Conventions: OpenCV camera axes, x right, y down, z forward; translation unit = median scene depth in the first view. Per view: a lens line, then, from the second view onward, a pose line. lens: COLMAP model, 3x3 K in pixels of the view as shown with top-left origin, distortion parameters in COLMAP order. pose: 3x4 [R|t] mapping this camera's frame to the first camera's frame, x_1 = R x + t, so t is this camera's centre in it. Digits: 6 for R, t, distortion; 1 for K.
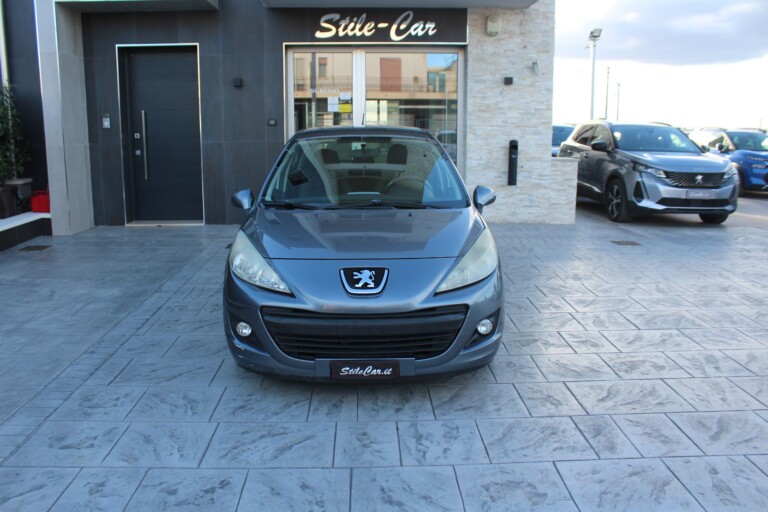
lens RADIAL K [[645.4, 0, 384.0], [0, 645.4, 256.0], [0, 0, 1]] dist [-0.166231, 0.133575]
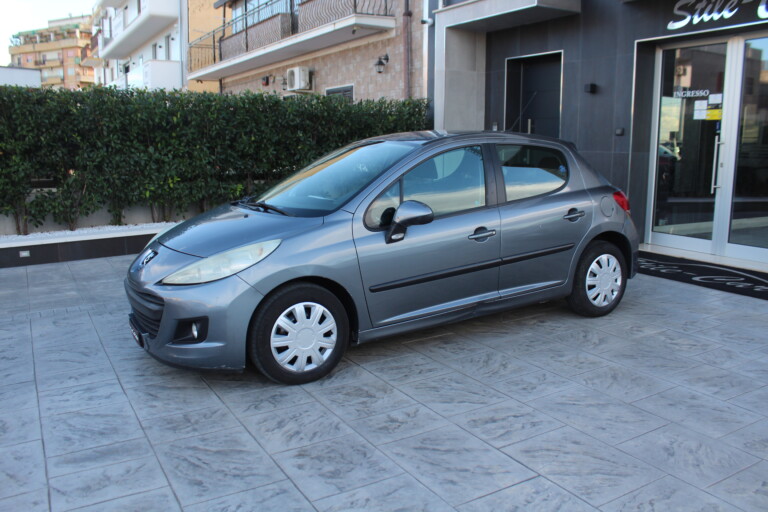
lens RADIAL K [[645.4, 0, 384.0], [0, 645.4, 256.0], [0, 0, 1]] dist [-0.166231, 0.133575]
pose [[0.486797, 0.151695, -0.860242, 0.457810], [-0.173048, 0.982035, 0.075247, -0.050513], [0.856203, 0.112233, 0.504302, 0.306698]]
